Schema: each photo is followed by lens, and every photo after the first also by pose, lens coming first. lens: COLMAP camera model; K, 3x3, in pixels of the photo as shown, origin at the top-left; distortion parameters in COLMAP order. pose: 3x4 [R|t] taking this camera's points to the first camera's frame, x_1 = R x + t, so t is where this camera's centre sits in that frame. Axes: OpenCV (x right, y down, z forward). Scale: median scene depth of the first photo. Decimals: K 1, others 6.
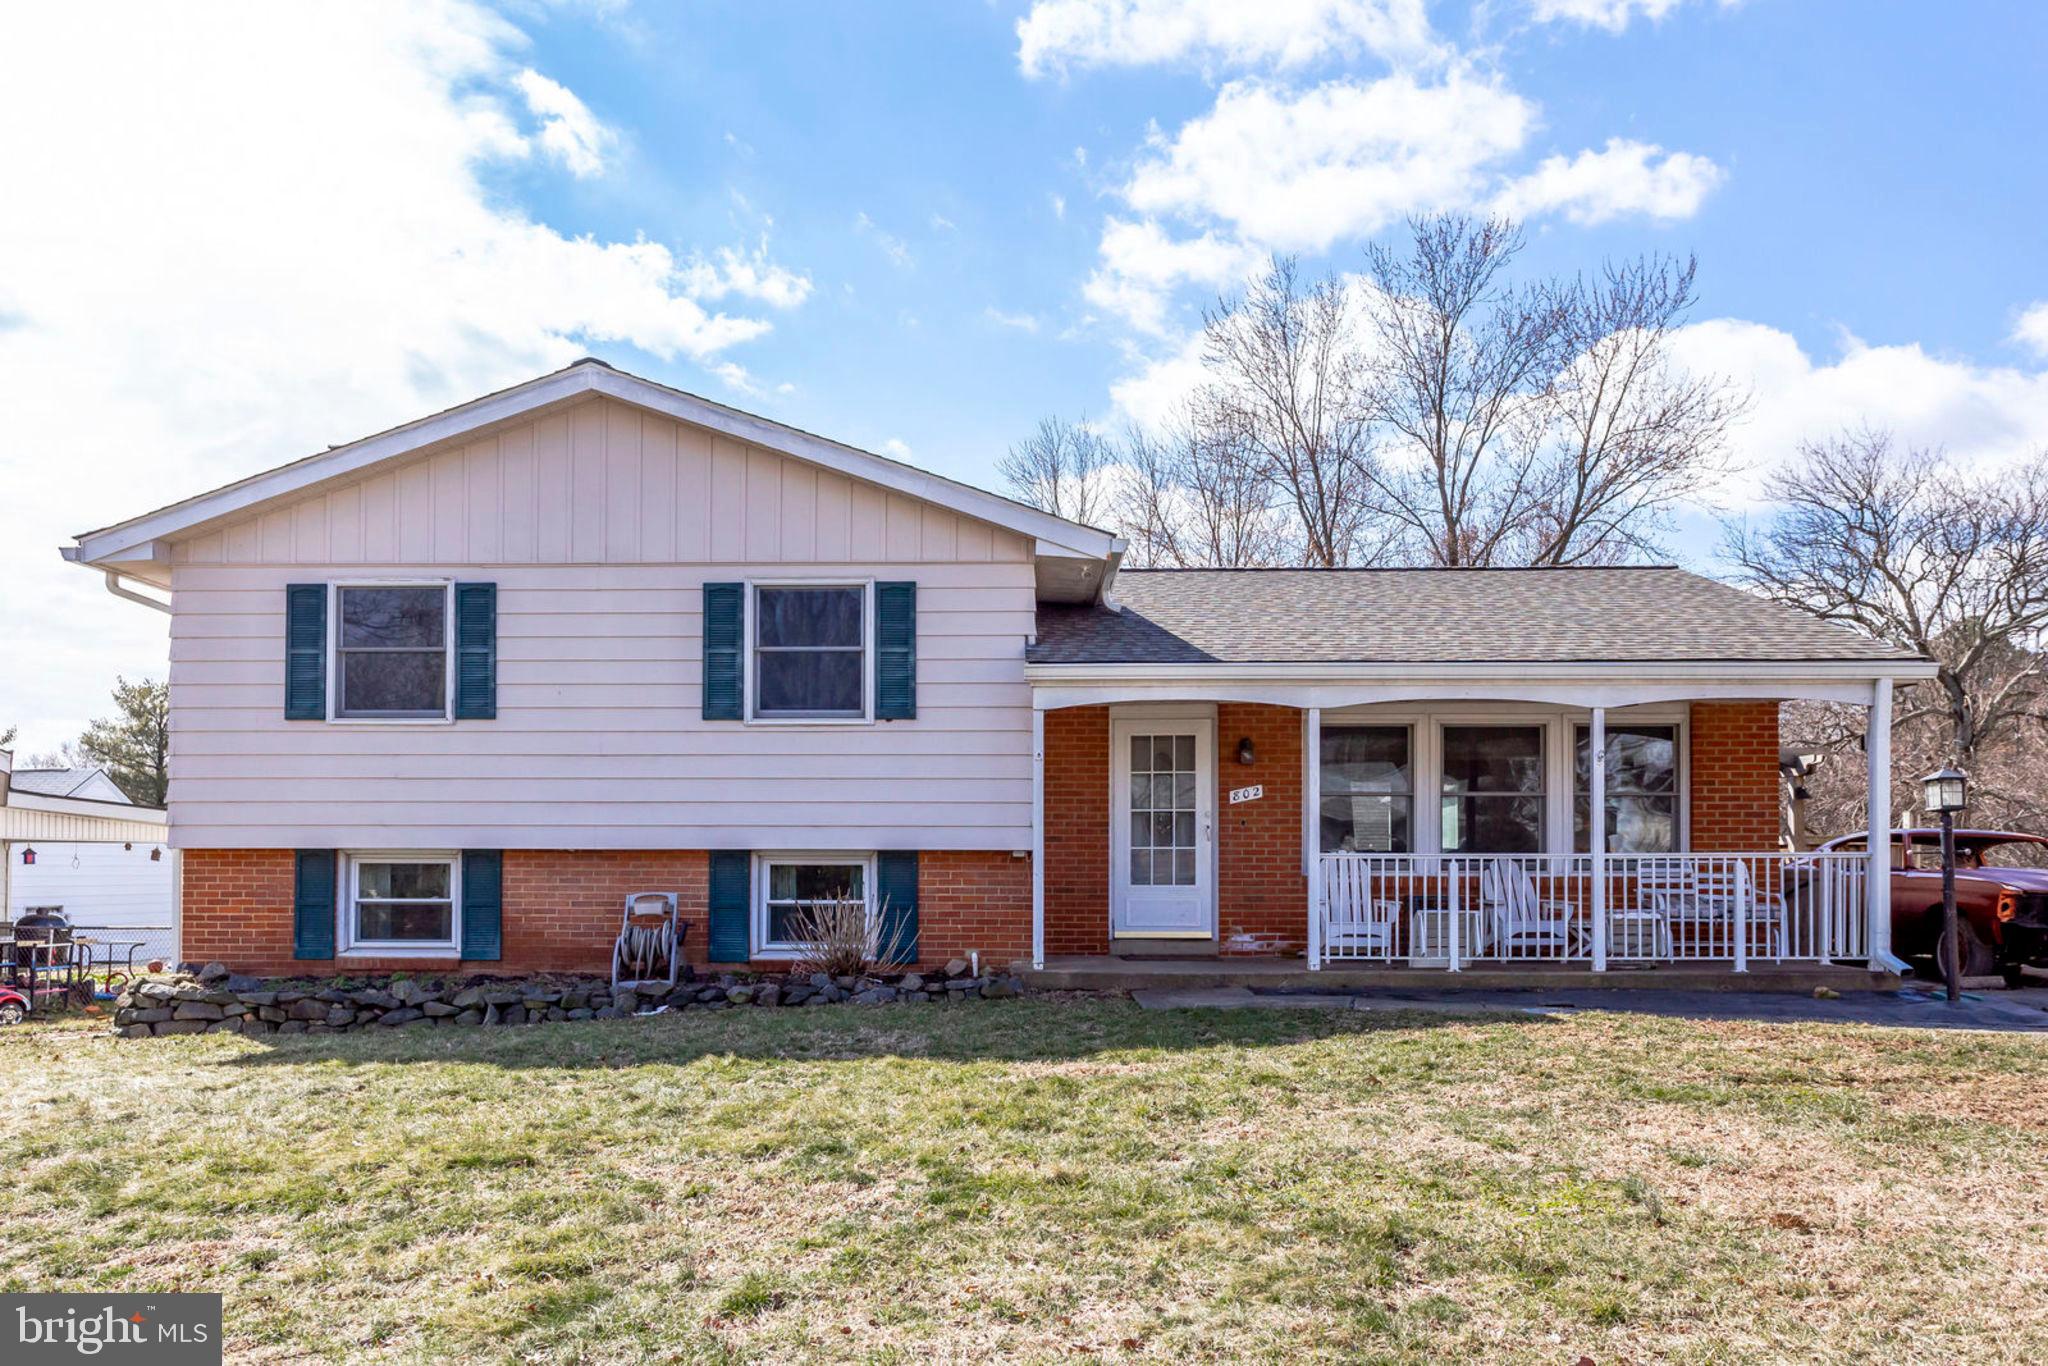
lens RADIAL K [[1668.4, 0, 1013.8], [0, 1668.4, 811.8], [0, 0, 1]] dist [0.008178, 0.011167]
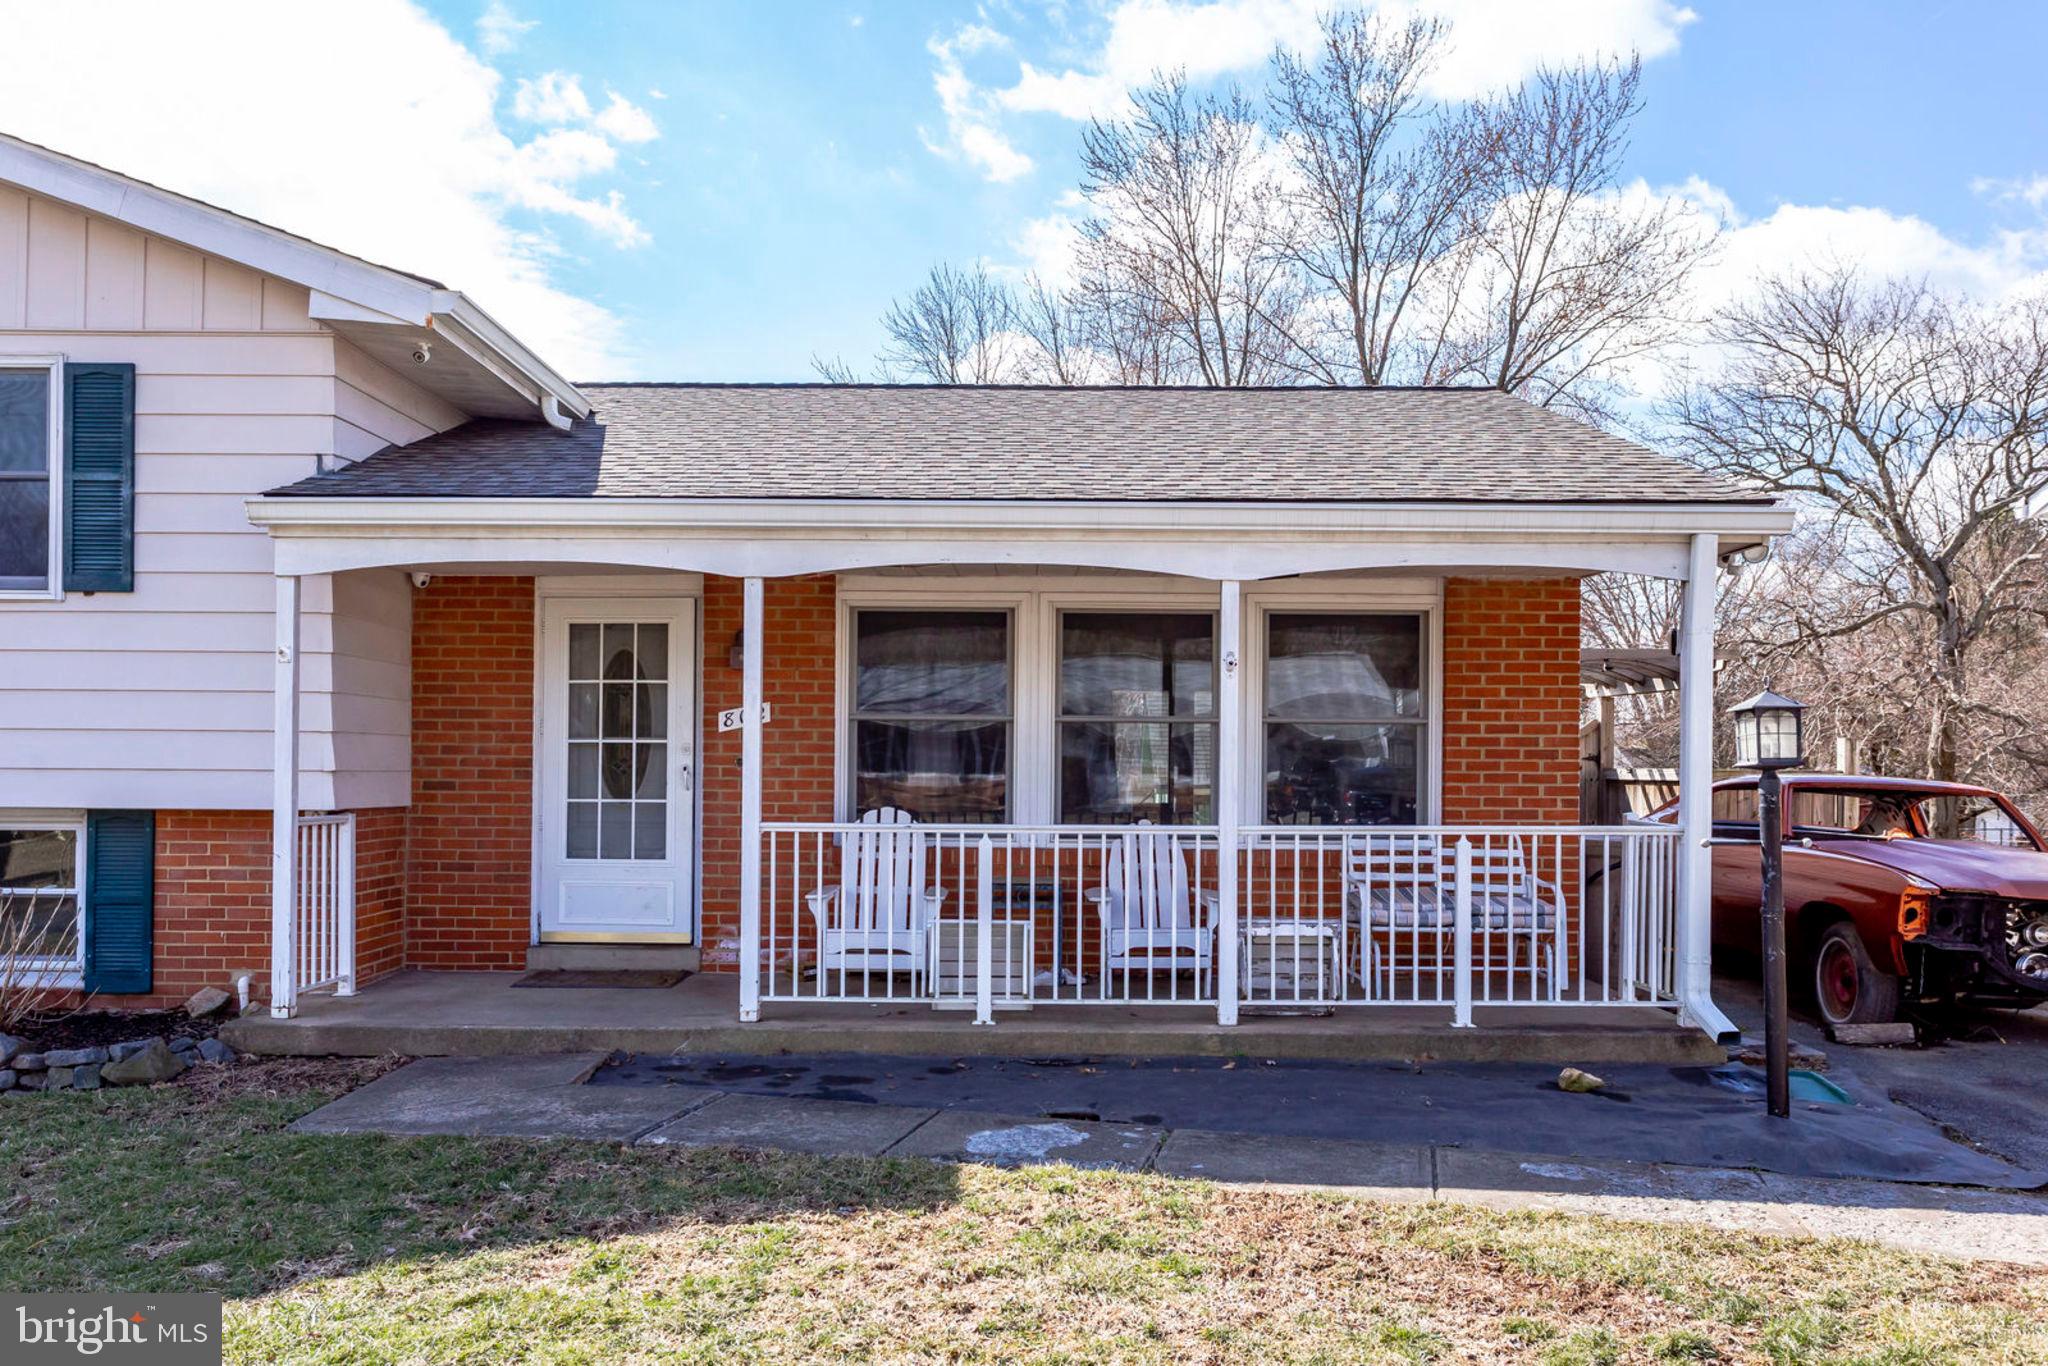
lens RADIAL K [[1739.0, 0, 1034.5], [0, 1739.0, 733.0], [0, 0, 1]] dist [0.020649, -0.003830]
pose [[0.999896, 0.006176, 0.013027, 0.253442], [-0.006348, 0.999894, 0.013133, -0.014581], [-0.012944, -0.013214, 0.999829, 0.355405]]
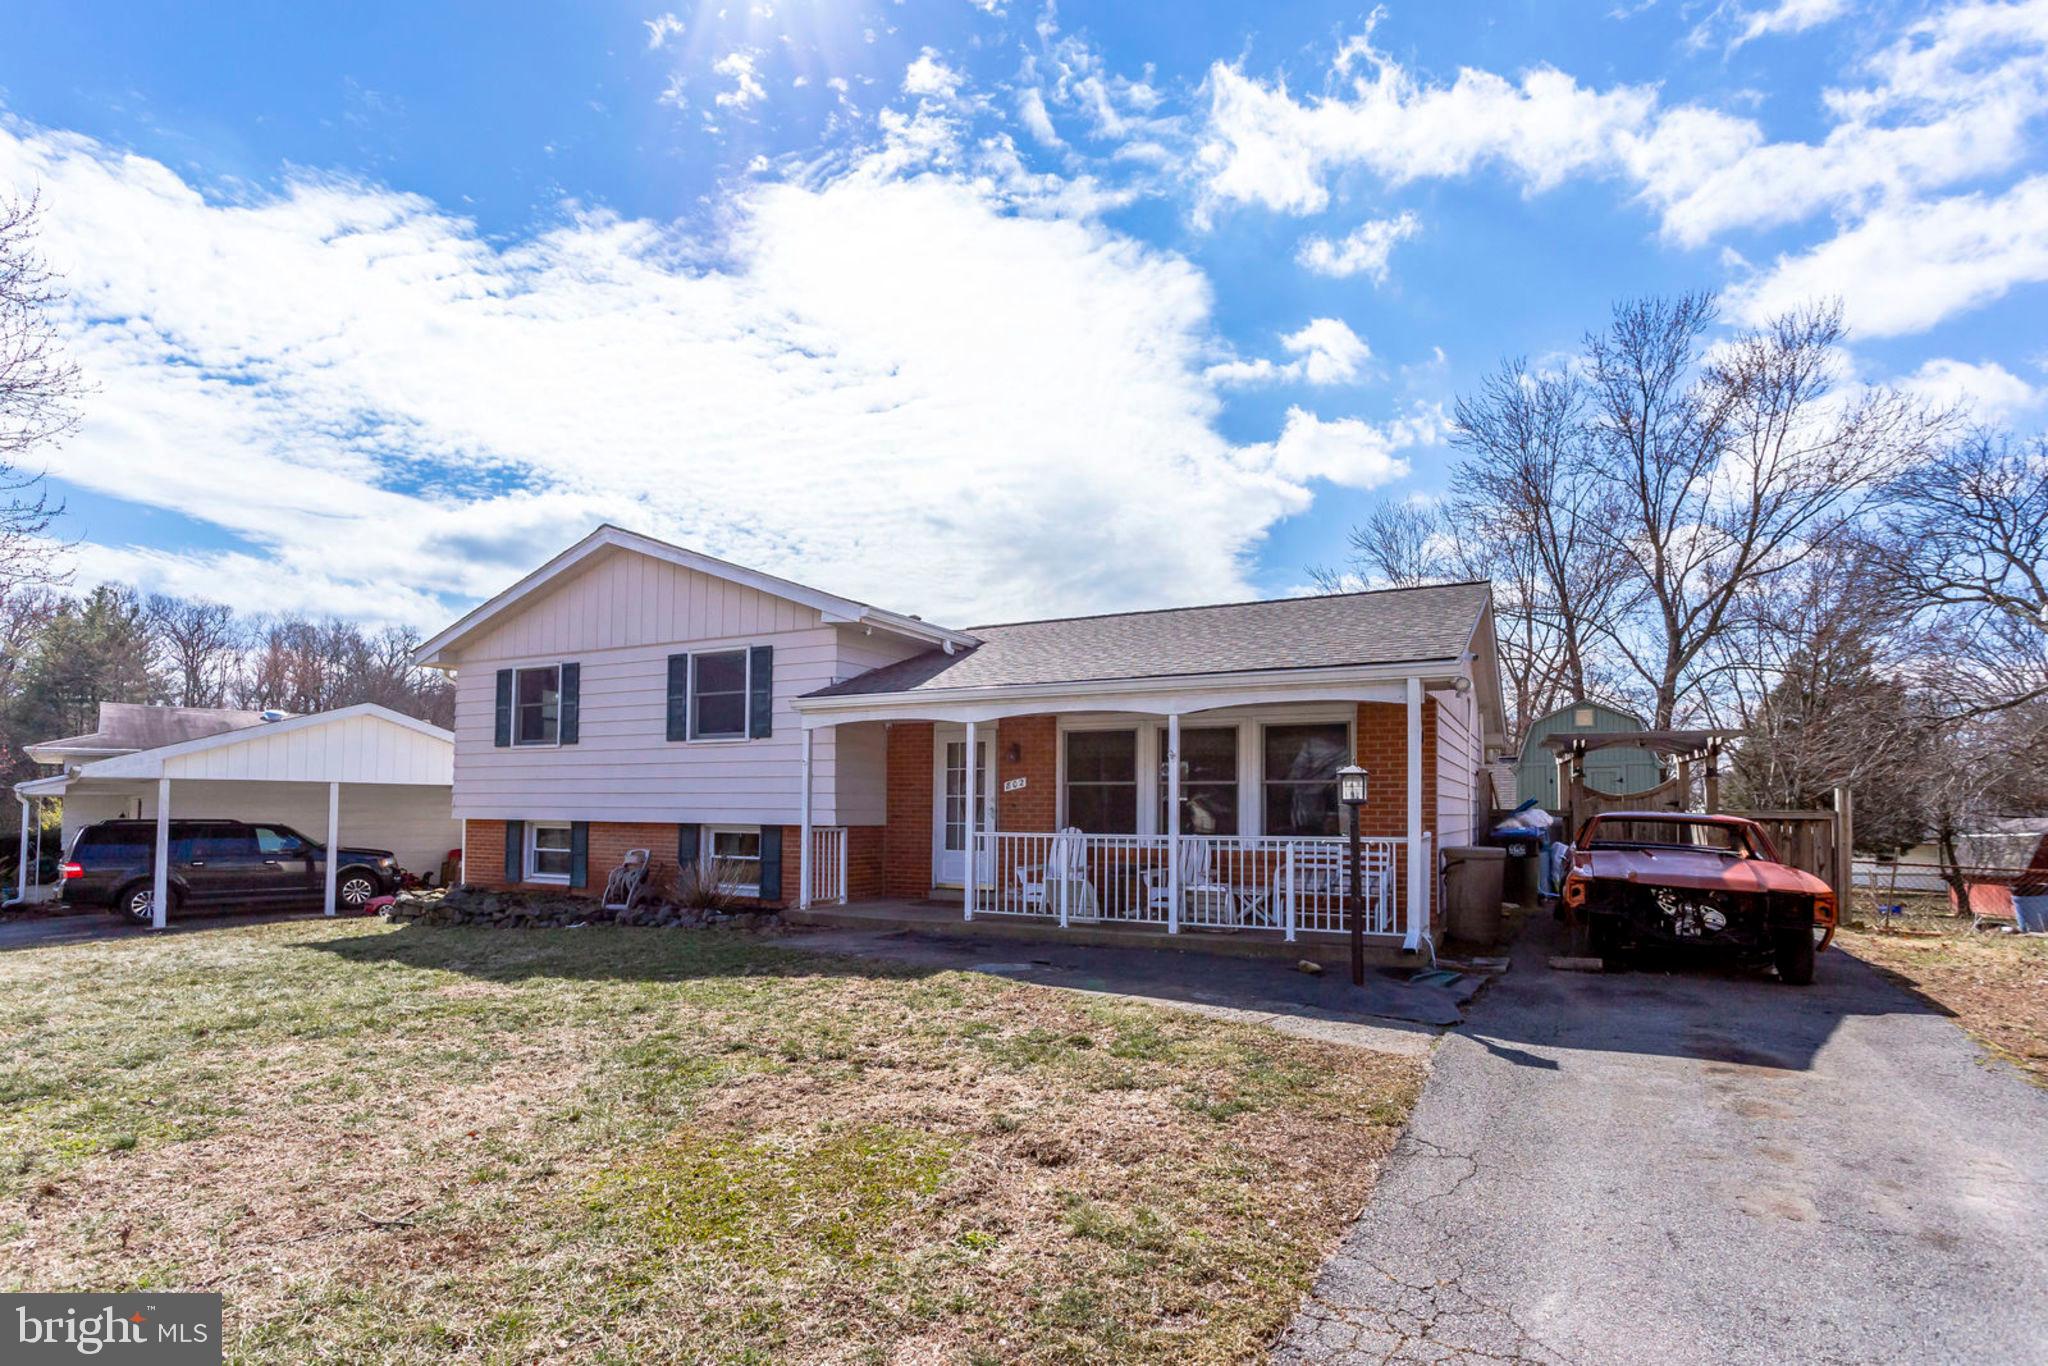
lens RADIAL K [[1083.8, 0, 996.2], [0, 1083.8, 754.9], [0, 0, 1]] dist [-0.001332, 0.000310]
pose [[0.884393, -0.019071, -0.466352, 0.560013], [0.008968, 0.999675, -0.023874, -0.014291], [0.466656, 0.016932, 0.884277, 0.230042]]
